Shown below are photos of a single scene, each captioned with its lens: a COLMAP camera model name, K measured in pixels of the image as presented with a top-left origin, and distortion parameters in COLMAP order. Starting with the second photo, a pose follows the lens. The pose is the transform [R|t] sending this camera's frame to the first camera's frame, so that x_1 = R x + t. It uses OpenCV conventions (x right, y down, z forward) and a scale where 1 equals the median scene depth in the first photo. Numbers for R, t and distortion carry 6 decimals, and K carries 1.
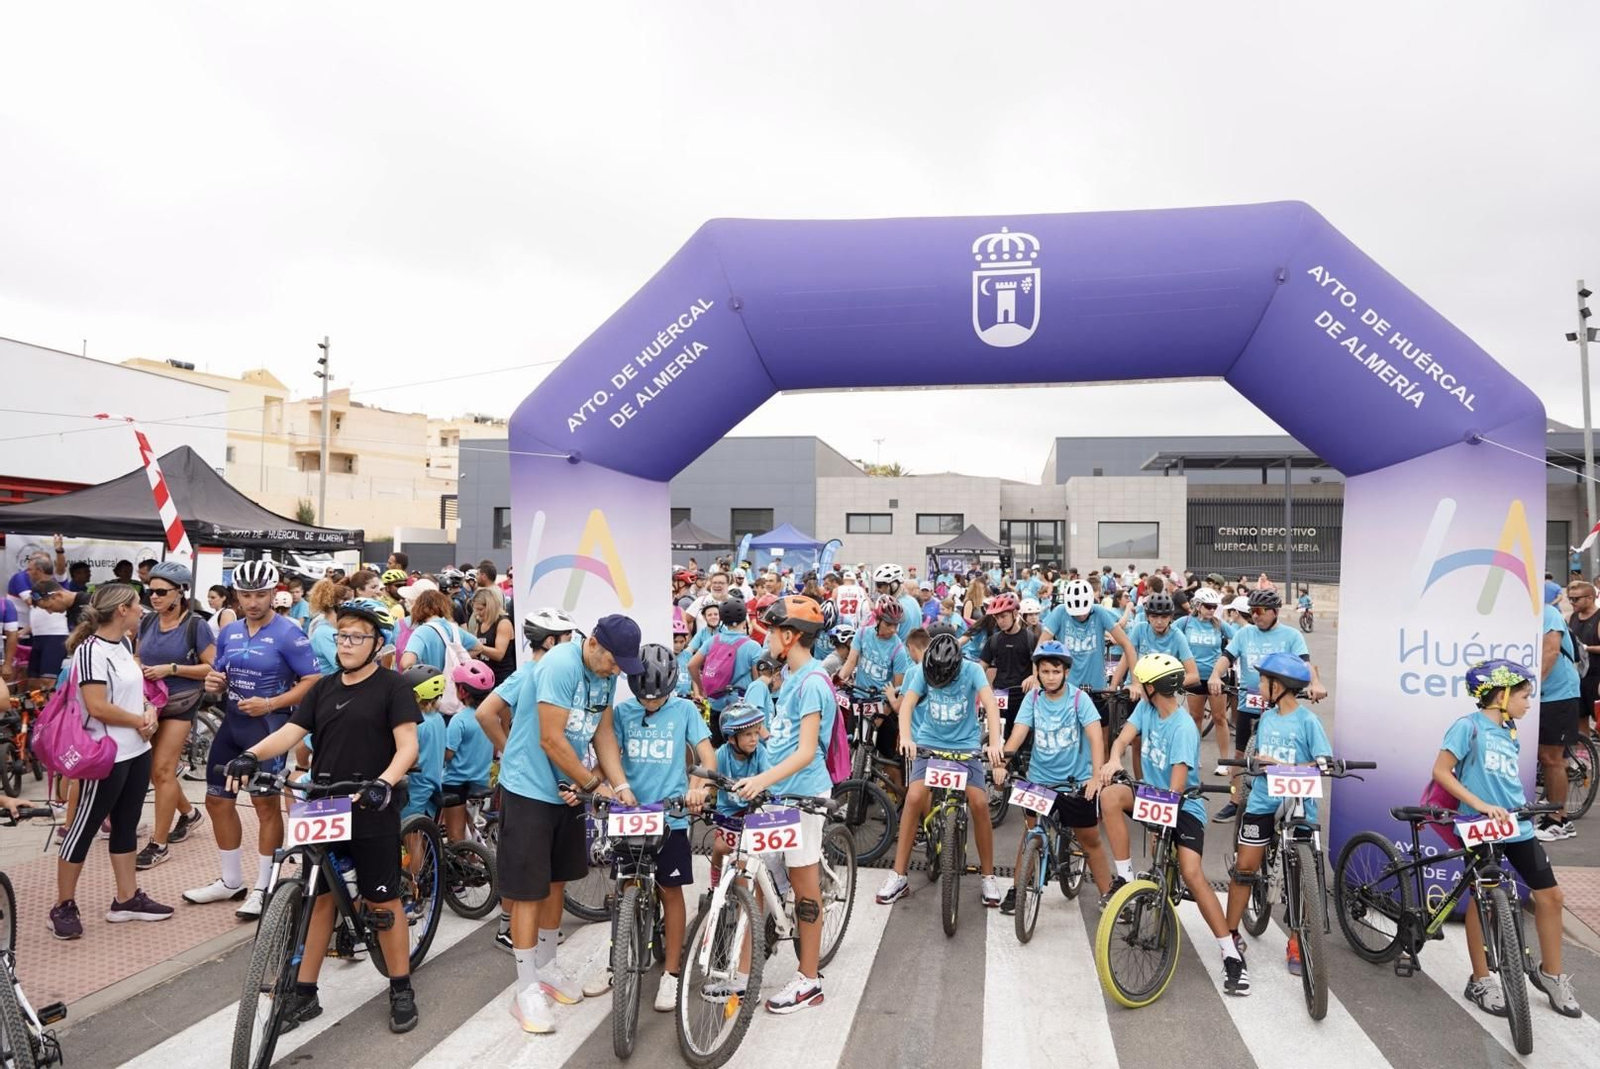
lens RADIAL K [[1079.7, 0, 807.1], [0, 1079.7, 513.8], [0, 0, 1]] dist [0.009210, -0.005516]
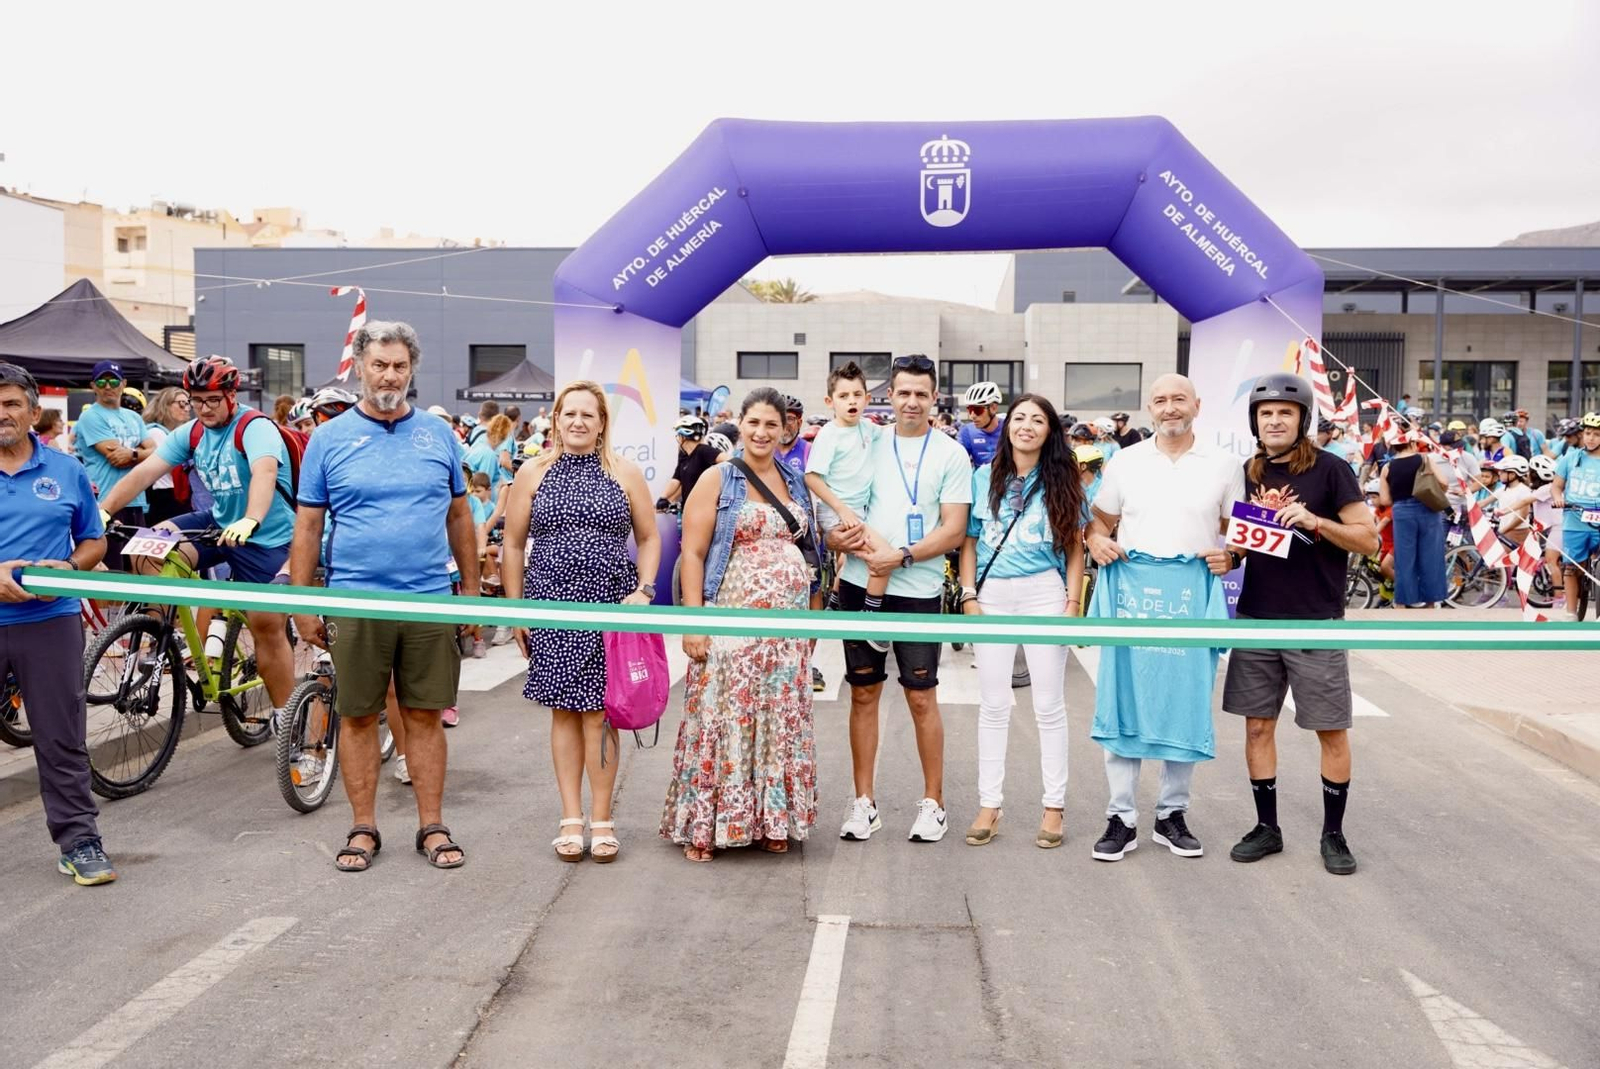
lens RADIAL K [[1621.5, 0, 800.9], [0, 1621.5, 541.1], [0, 0, 1]] dist [0.017643, 0.000000]
pose [[0.995739, -0.012279, 0.091396, -0.029690], [0.001664, 0.993327, 0.115322, 0.000190], [-0.092202, -0.114679, 0.989115, -0.166058]]
